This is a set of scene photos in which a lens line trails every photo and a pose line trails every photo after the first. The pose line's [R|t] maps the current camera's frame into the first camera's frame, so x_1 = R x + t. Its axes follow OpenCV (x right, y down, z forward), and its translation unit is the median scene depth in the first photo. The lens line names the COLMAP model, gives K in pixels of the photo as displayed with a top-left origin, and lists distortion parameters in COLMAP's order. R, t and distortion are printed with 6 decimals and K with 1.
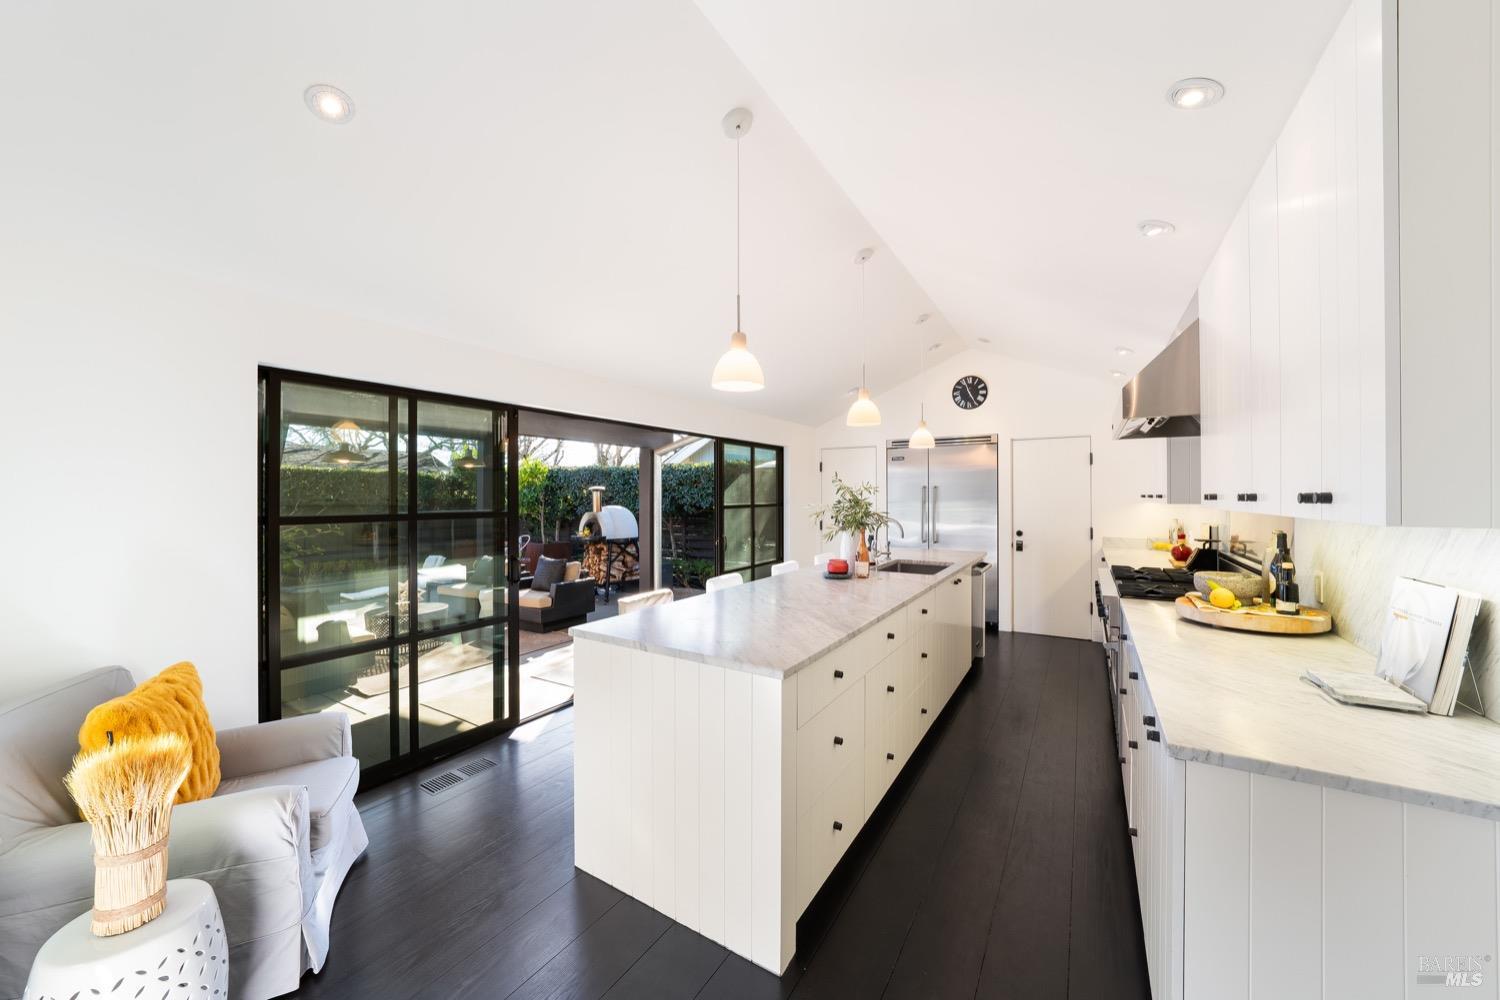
lens RADIAL K [[542.8, 0, 750.4], [0, 542.8, 498.4], [0, 0, 1]] dist [0.013820, 0.001117]
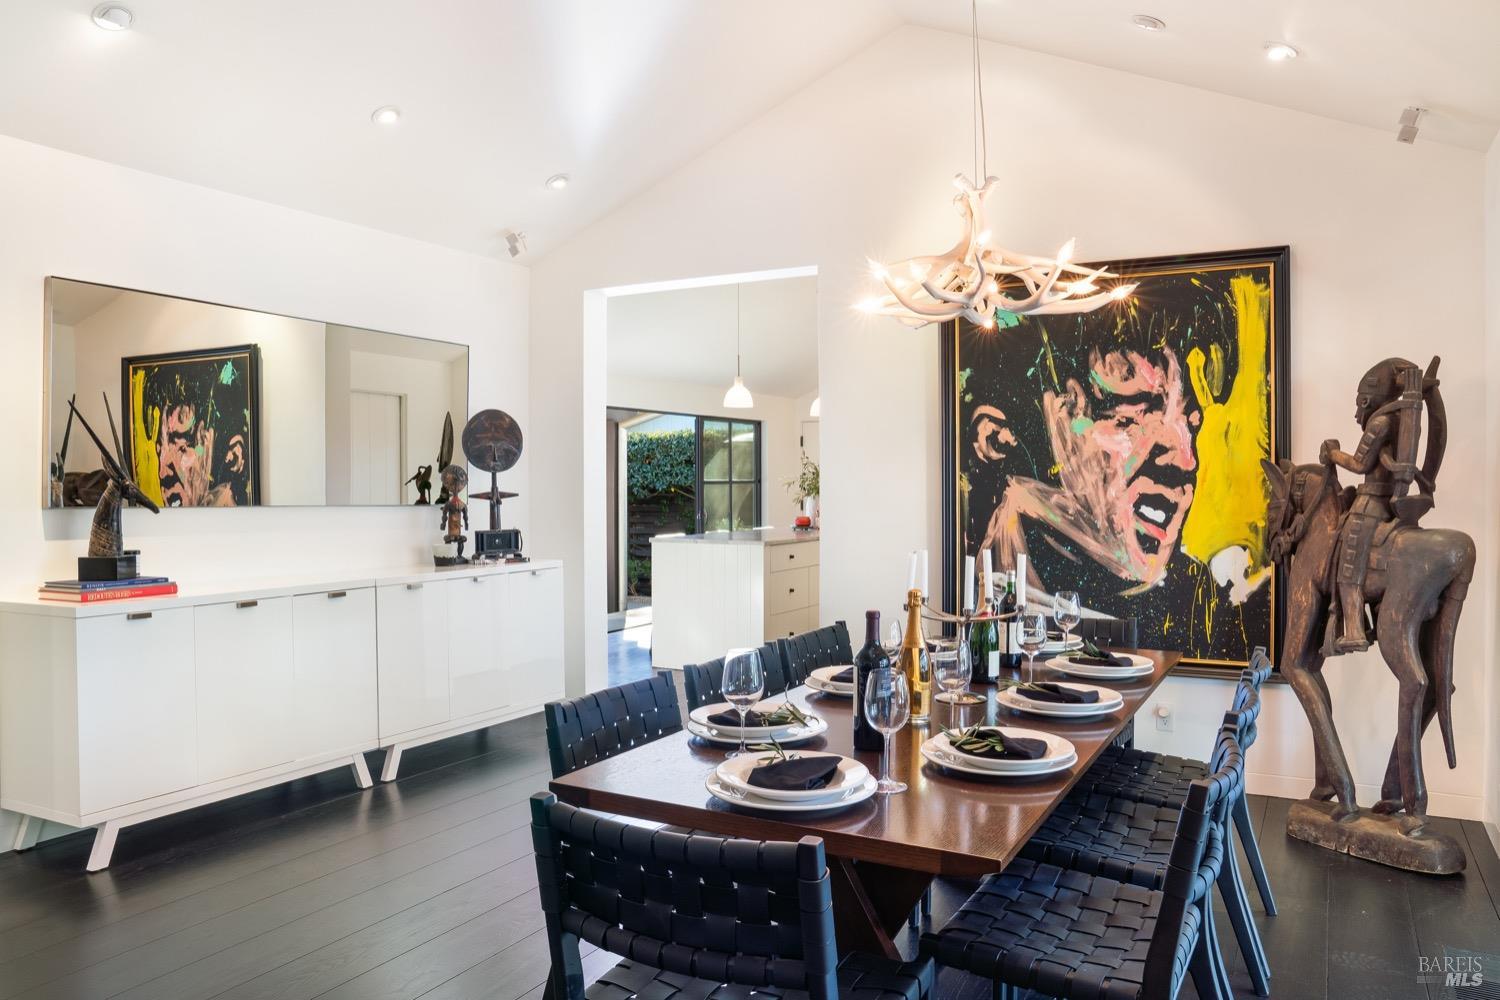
lens RADIAL K [[1106.3, 0, 750.8], [0, 1106.3, 493.8], [0, 0, 1]] dist [-0.055486, 0.035366]
pose [[0.998555, -0.004224, 0.053577, -0.062946], [0.003908, 0.999974, 0.006009, 0.021637], [-0.053601, -0.005790, 0.998546, -0.938769]]
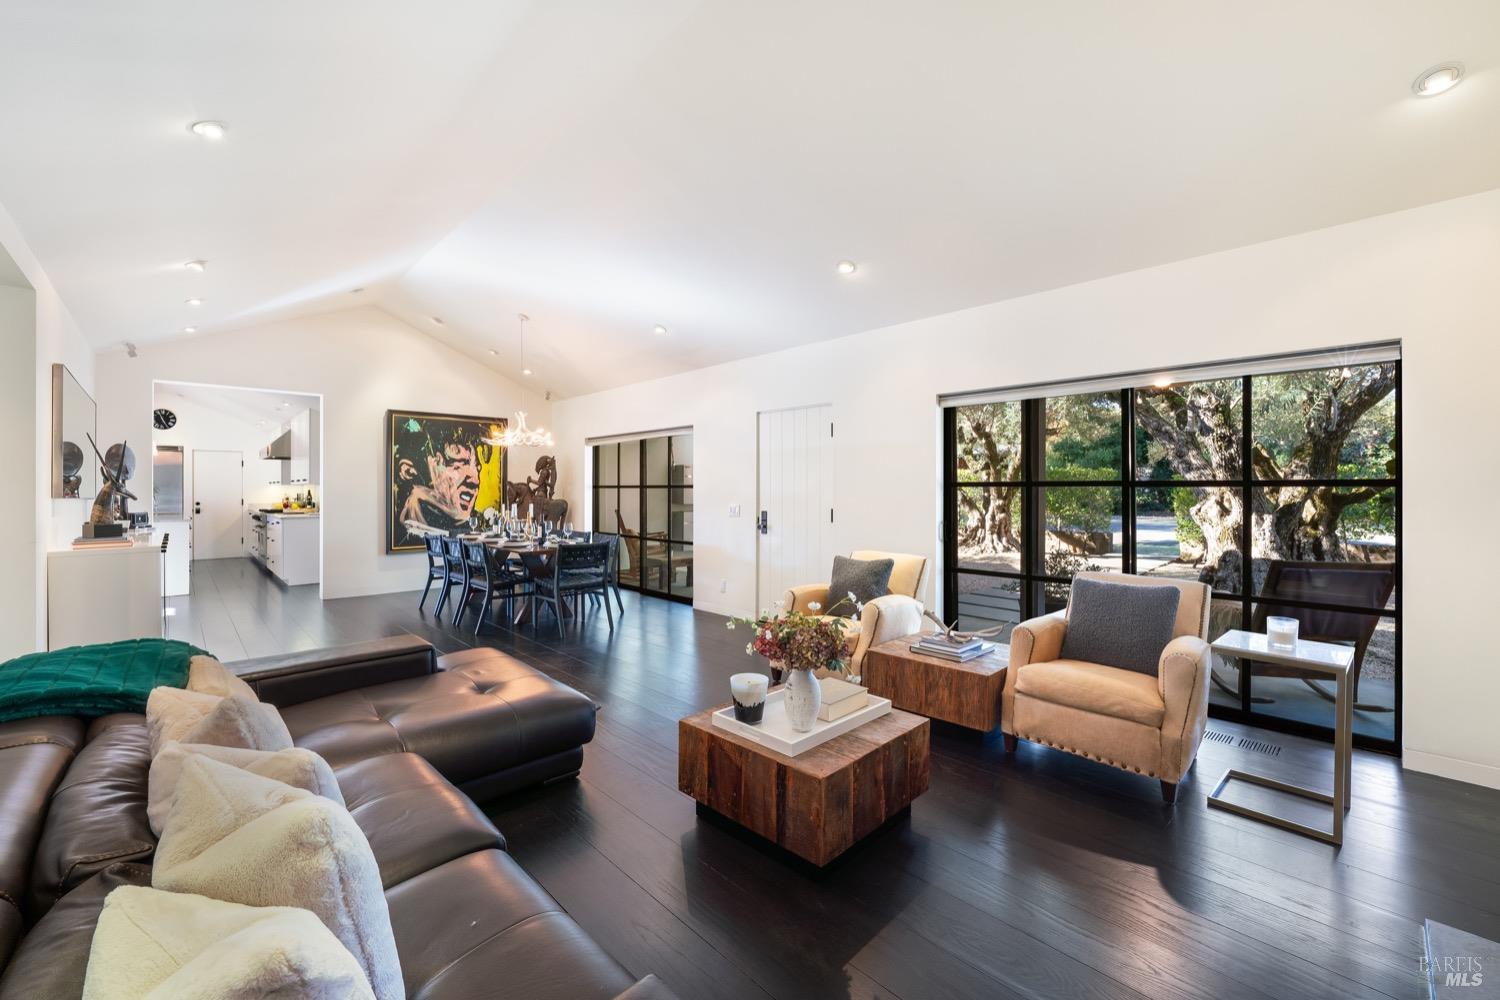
lens RADIAL K [[591.5, 0, 756.1], [0, 591.5, 491.4], [0, 0, 1]] dist [-0.012305, -0.000173]
pose [[0.239583, -0.003064, 0.970871, -0.835777], [0.004912, 0.999986, 0.001944, 0.028333], [-0.970863, 0.004304, 0.239595, -1.105756]]
